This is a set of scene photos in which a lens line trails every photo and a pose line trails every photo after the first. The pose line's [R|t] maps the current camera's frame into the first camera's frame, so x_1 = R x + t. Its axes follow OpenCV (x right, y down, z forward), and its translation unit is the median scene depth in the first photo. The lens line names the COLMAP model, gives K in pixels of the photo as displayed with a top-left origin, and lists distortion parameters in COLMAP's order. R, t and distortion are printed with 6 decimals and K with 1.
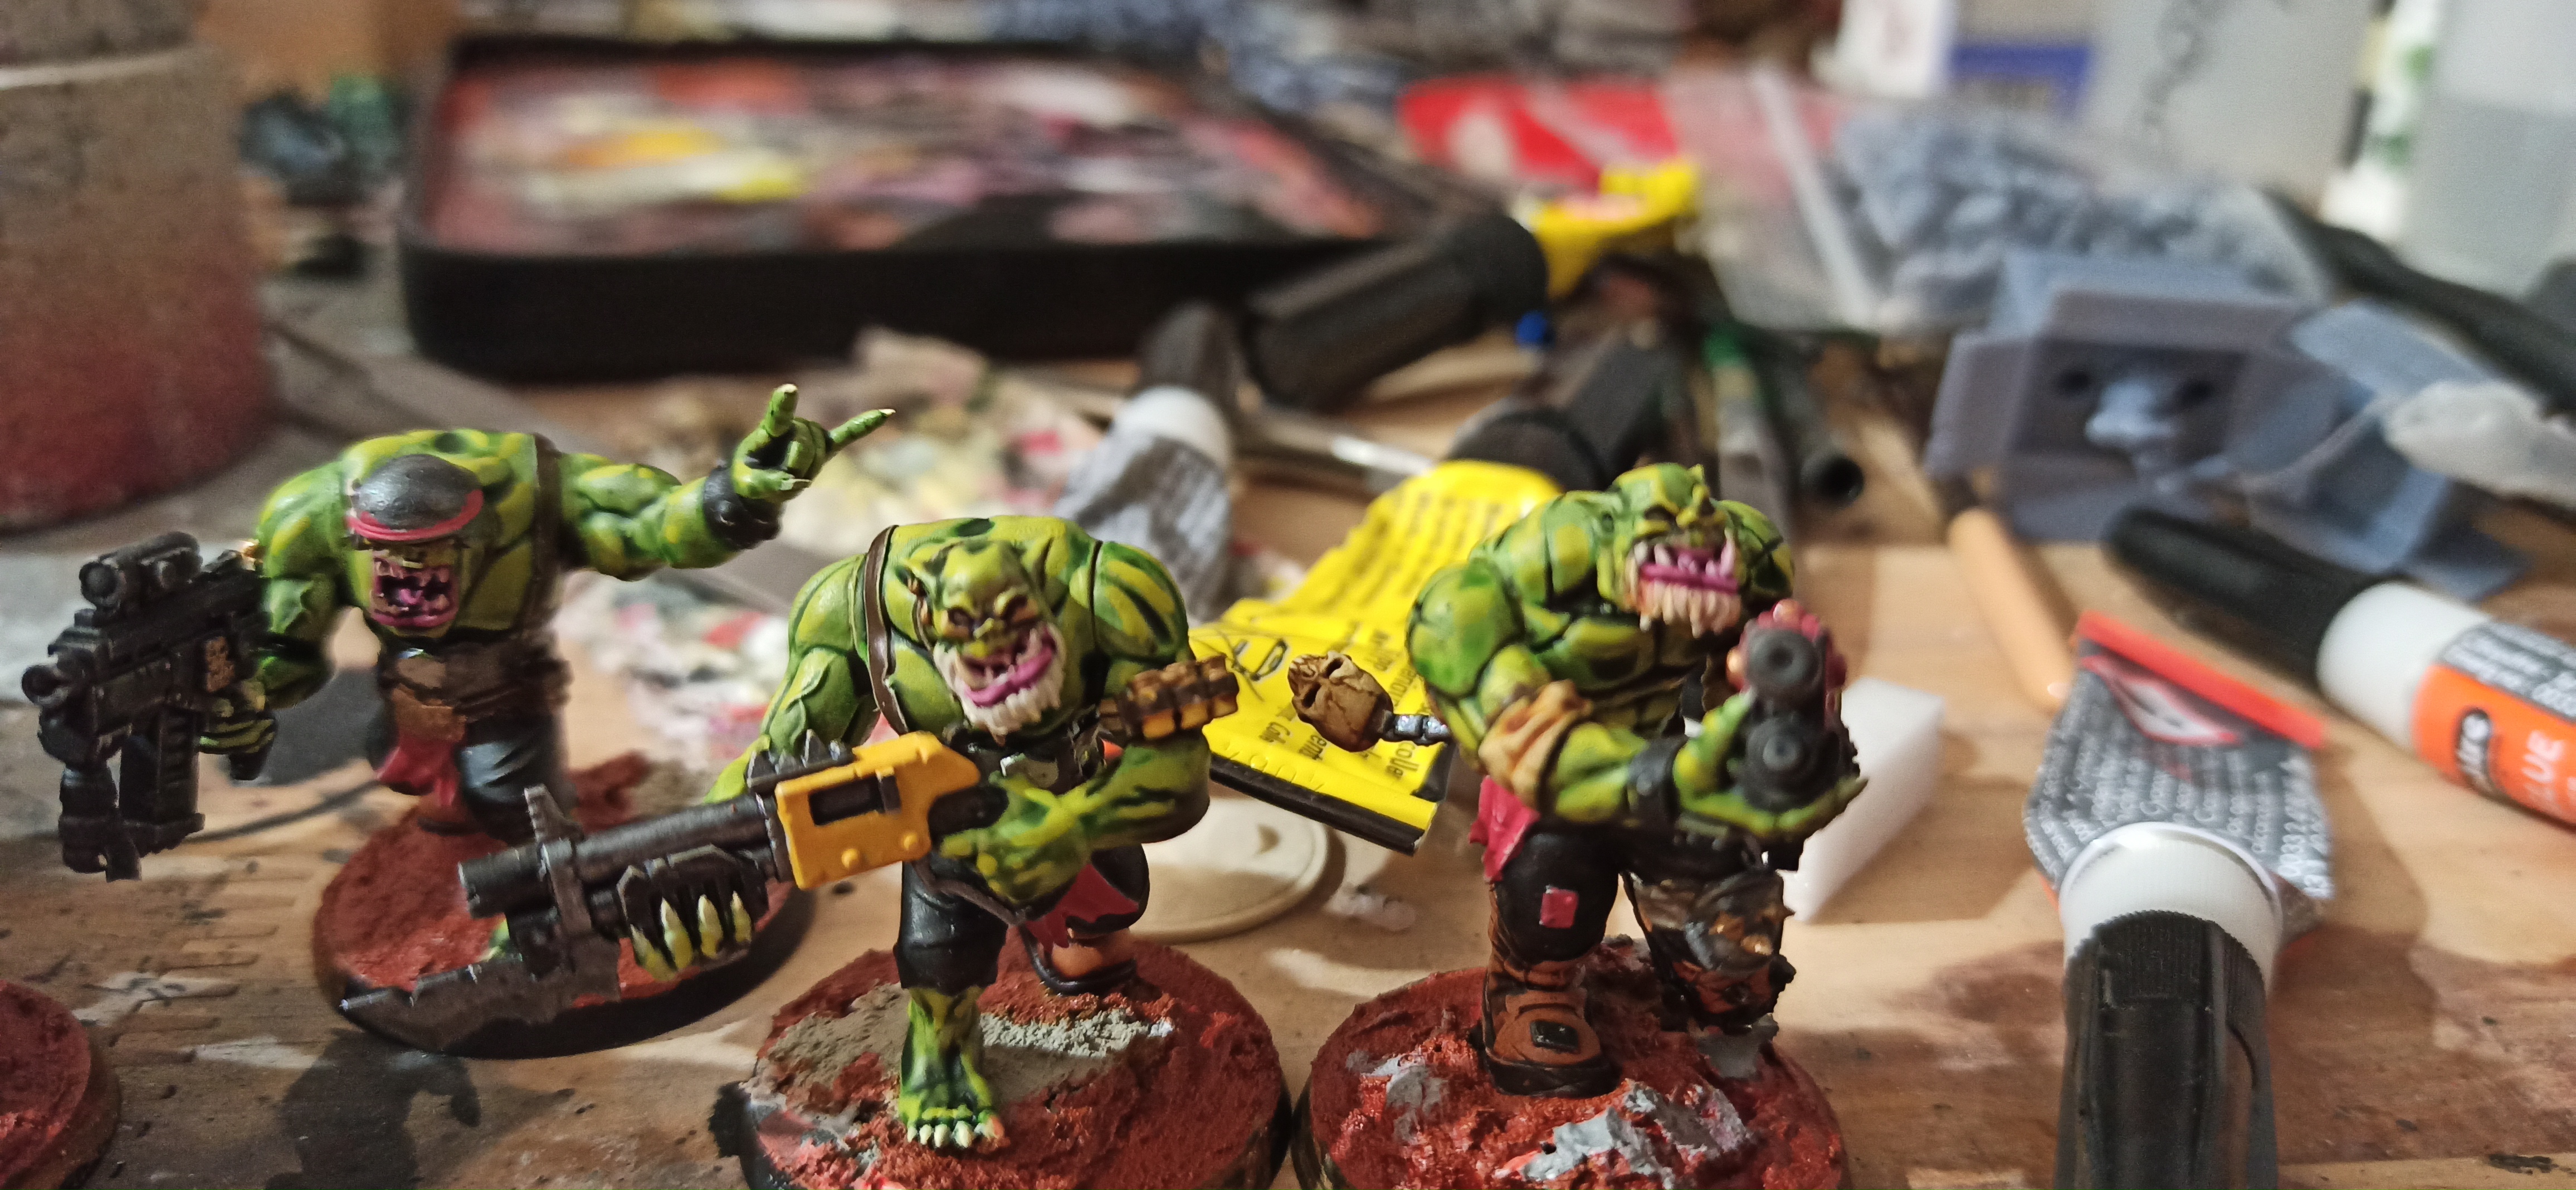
lens RADIAL K [[2047.1, 0, 1288.0], [0, 2047.1, 595.0], [0, 0, 1]] dist [-0.013523, -0.036362]
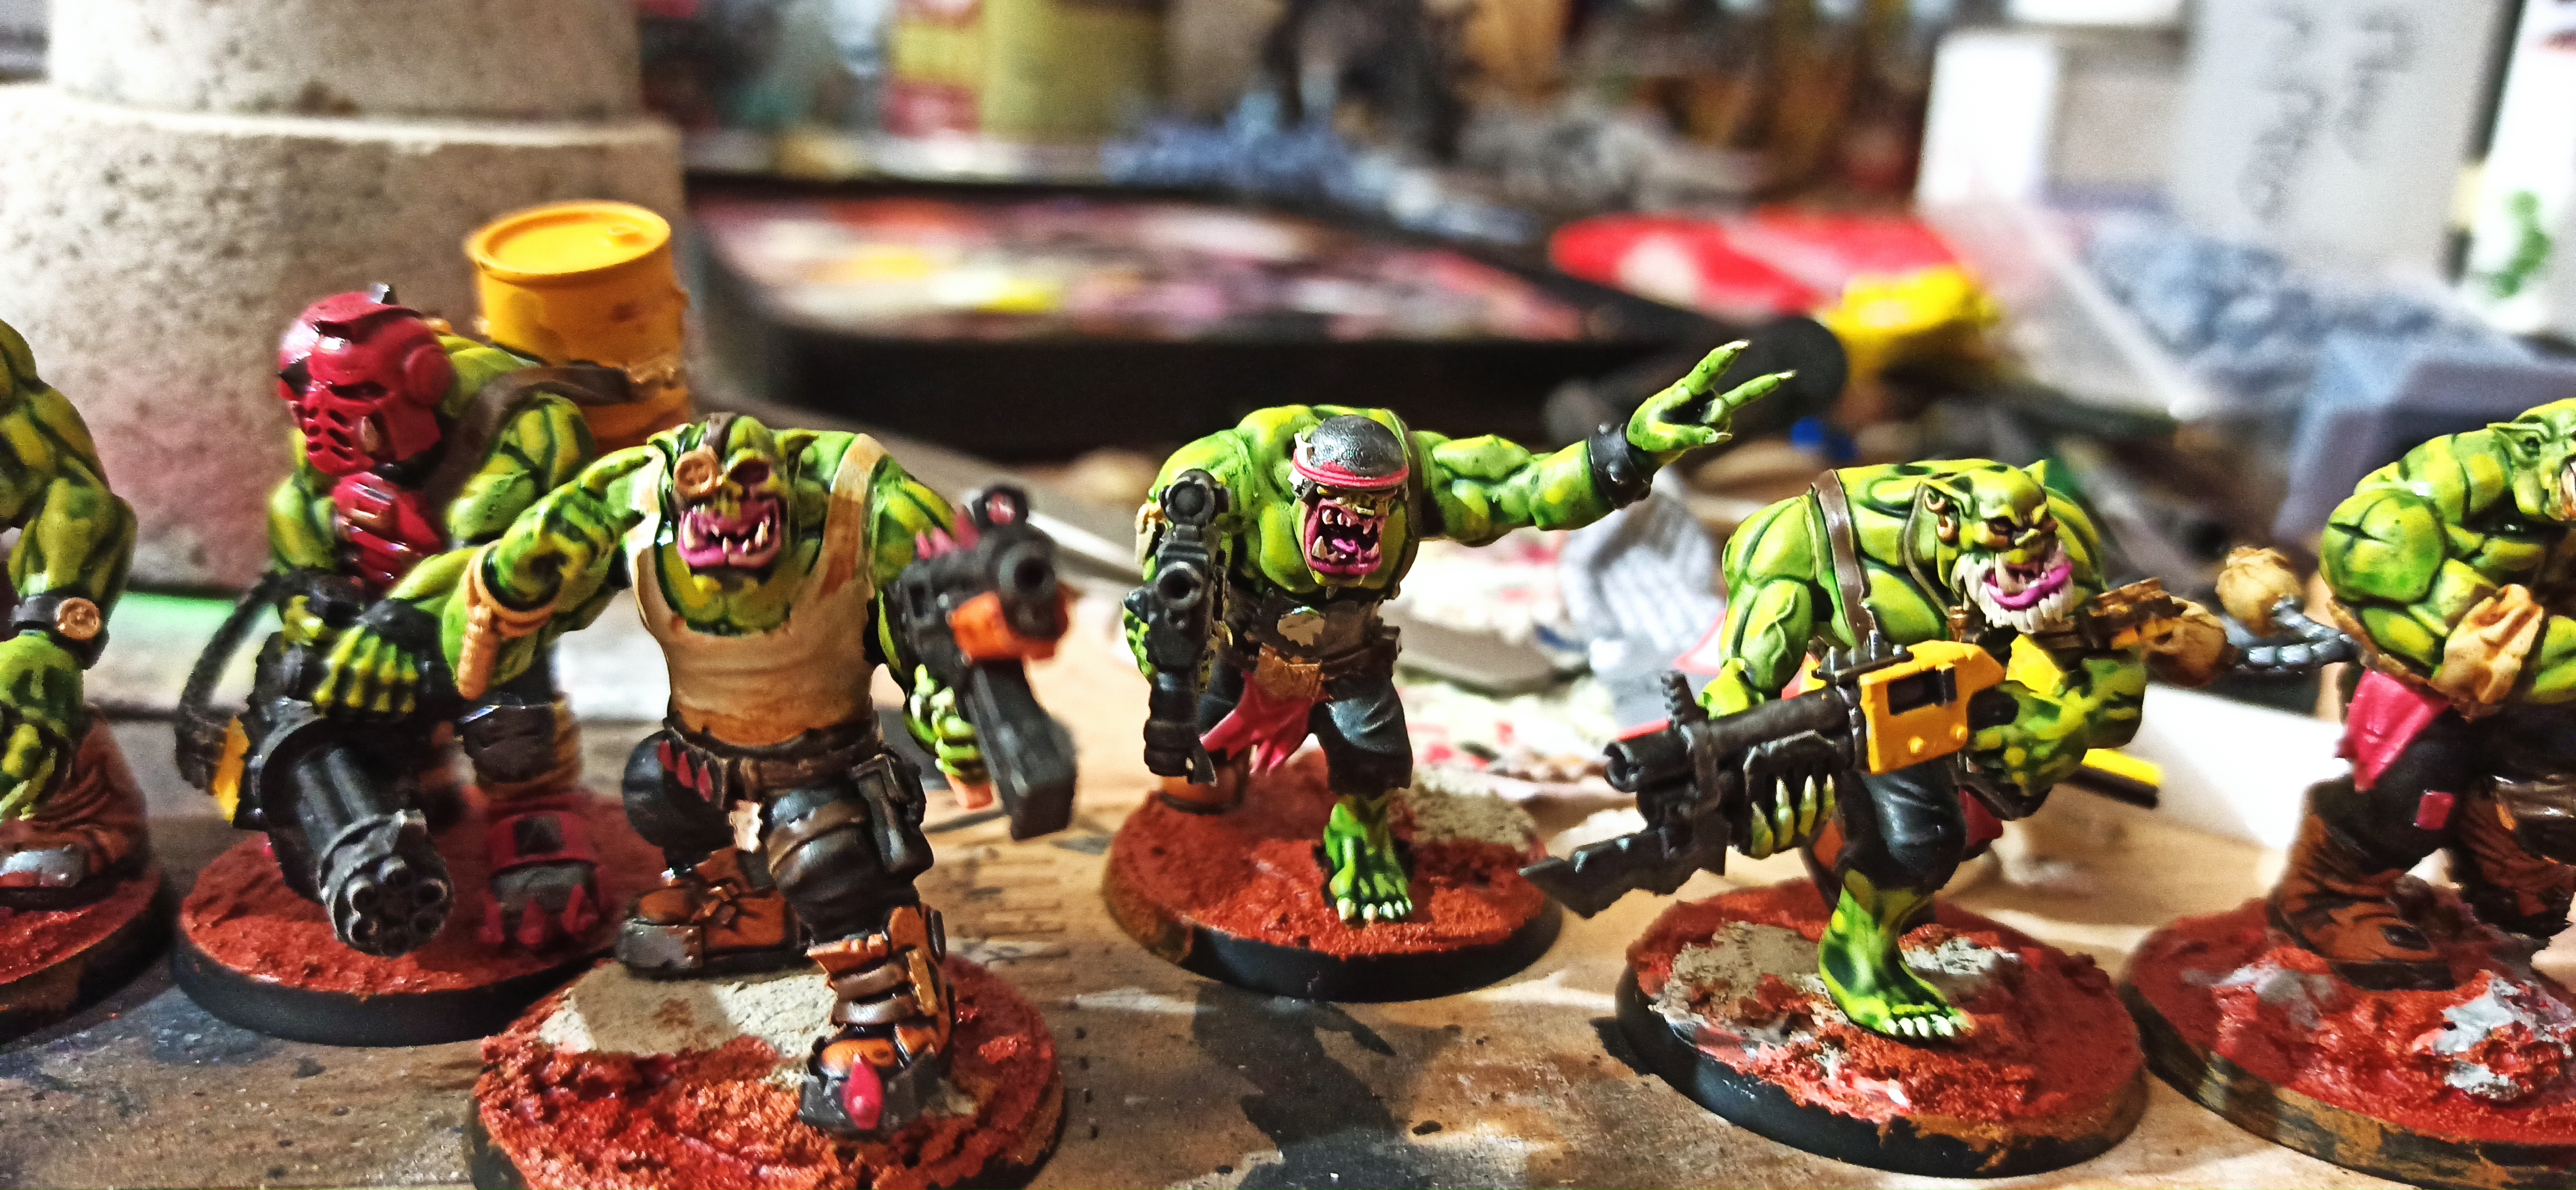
lens RADIAL K [[2047.1, 0, 1288.0], [0, 2047.1, 595.0], [0, 0, 1]] dist [-0.013523, -0.036362]
pose [[0.997149, -0.003264, 0.075389, -0.575677], [0.010391, 0.995486, -0.094337, 0.135183], [-0.074741, 0.094851, 0.992682, -0.060249]]
